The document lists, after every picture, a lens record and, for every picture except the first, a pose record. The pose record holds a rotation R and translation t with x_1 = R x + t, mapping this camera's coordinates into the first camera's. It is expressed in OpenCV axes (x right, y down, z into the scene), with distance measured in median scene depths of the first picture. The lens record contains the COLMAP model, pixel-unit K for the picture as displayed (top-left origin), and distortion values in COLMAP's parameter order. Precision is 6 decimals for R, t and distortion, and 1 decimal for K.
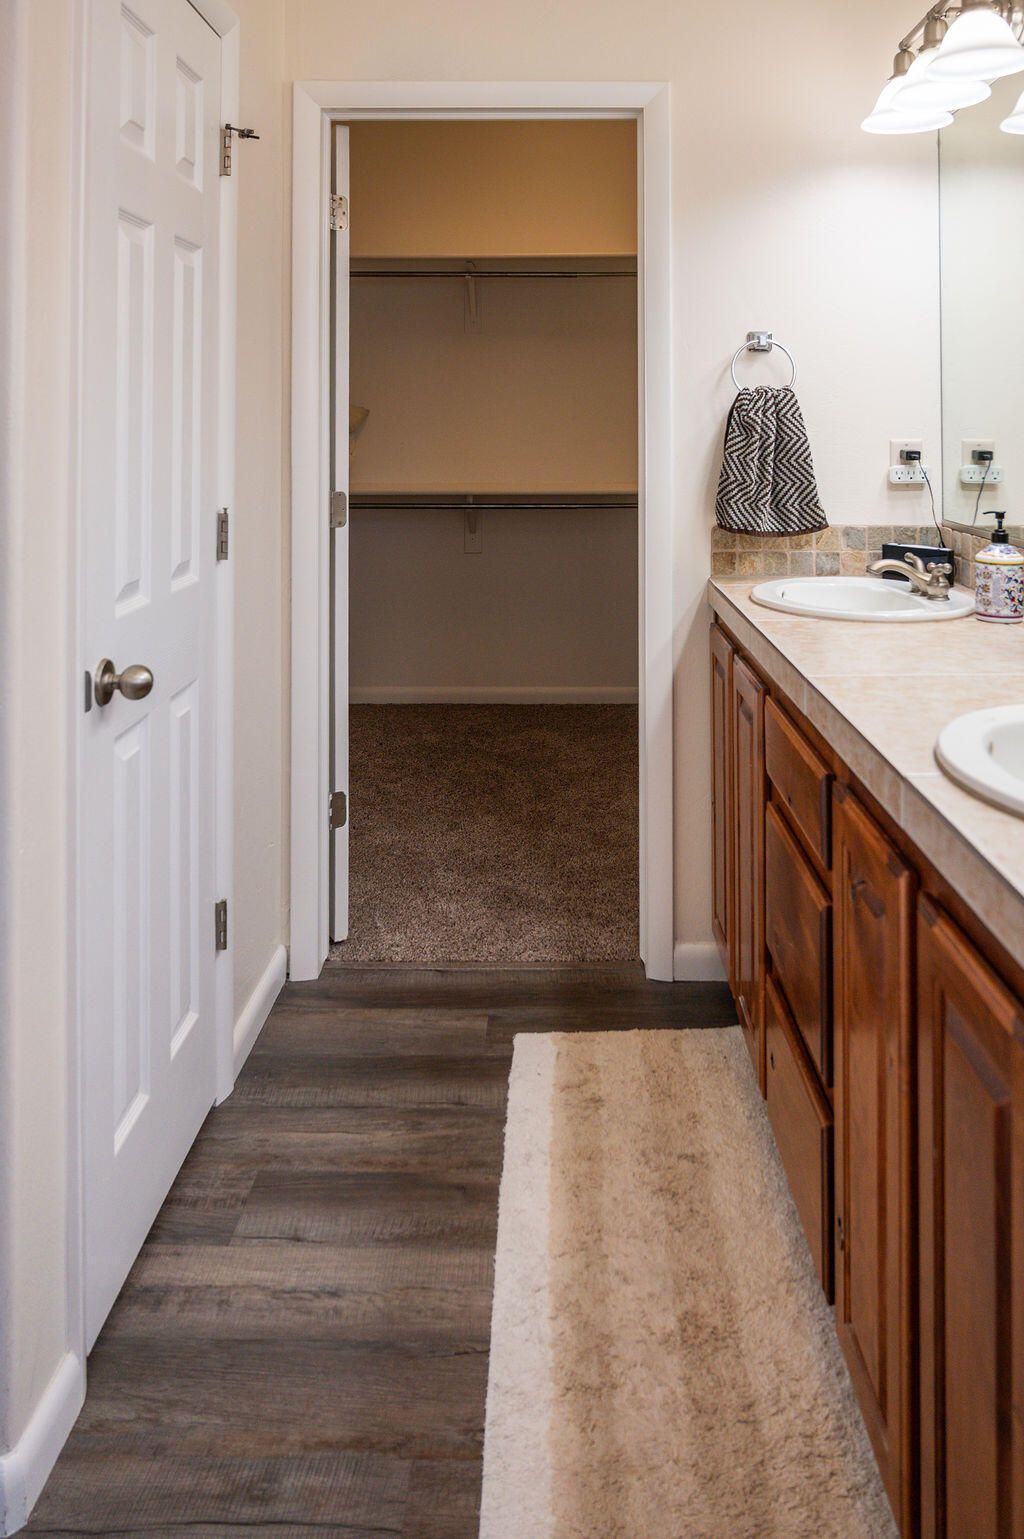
lens RADIAL K [[1049.7, 0, 373.0], [0, 1049.7, 723.9], [0, 0, 1]] dist [-0.027150, 0.007572]
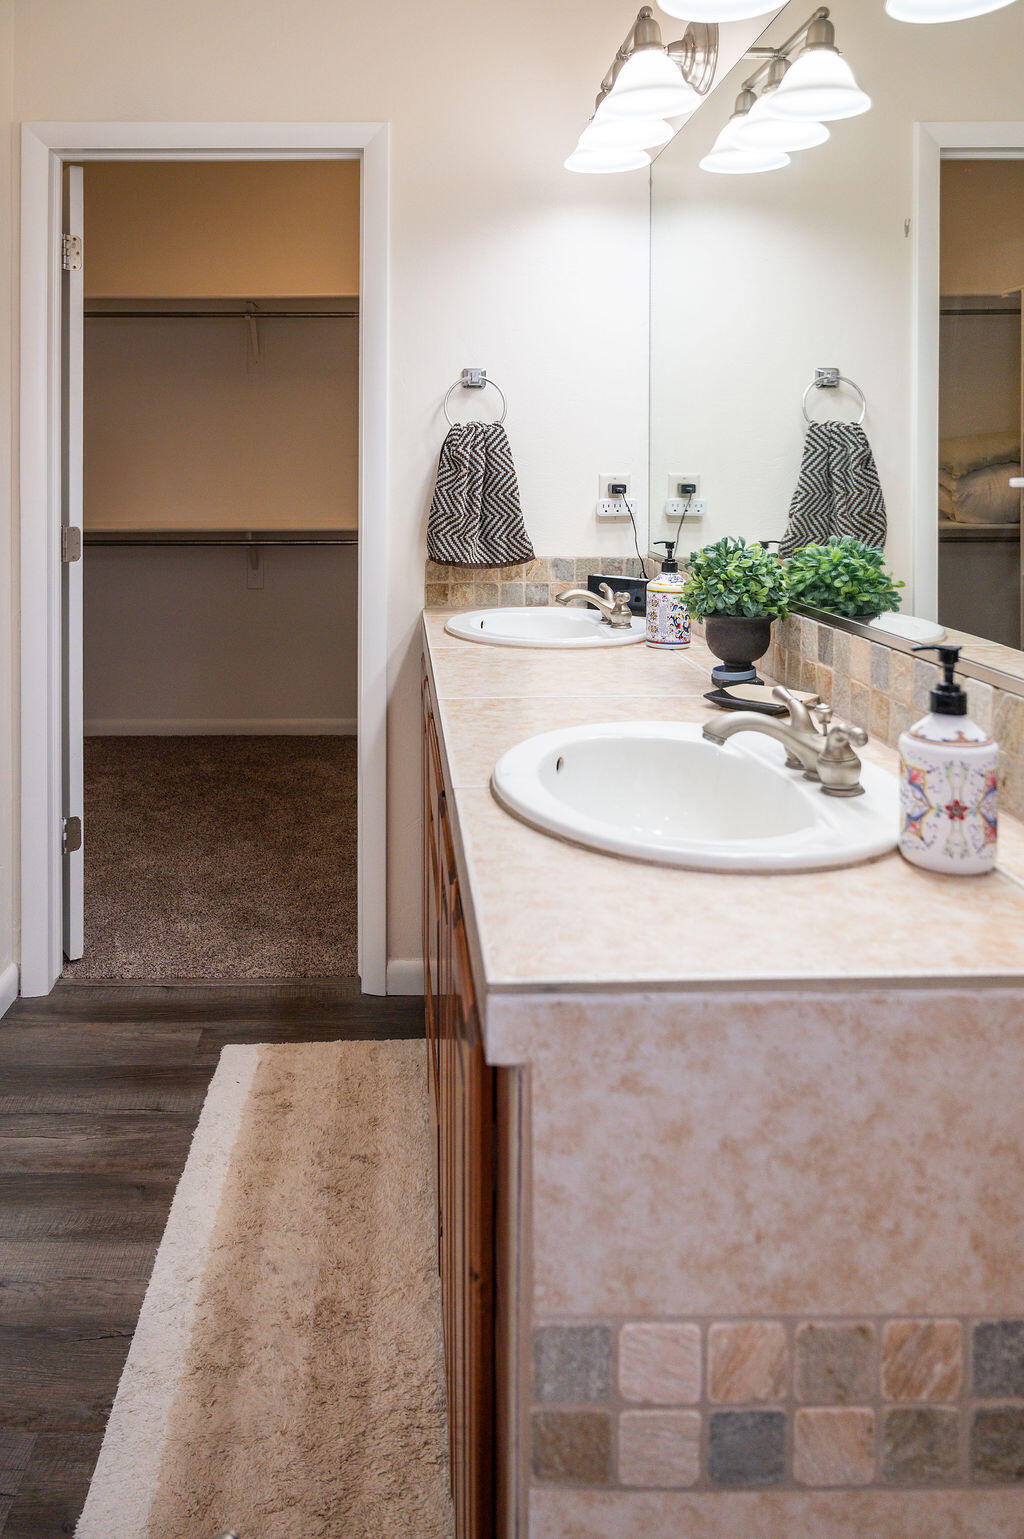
lens RADIAL K [[1049.7, 0, 645.8], [0, 1049.7, 817.1], [0, 0, 1]] dist [-0.027150, 0.007572]
pose [[0.999694, -0.006002, 0.024003, 0.520971], [0.005194, 0.999421, 0.033616, 0.033118], [-0.024191, -0.033481, 0.999147, -0.049737]]
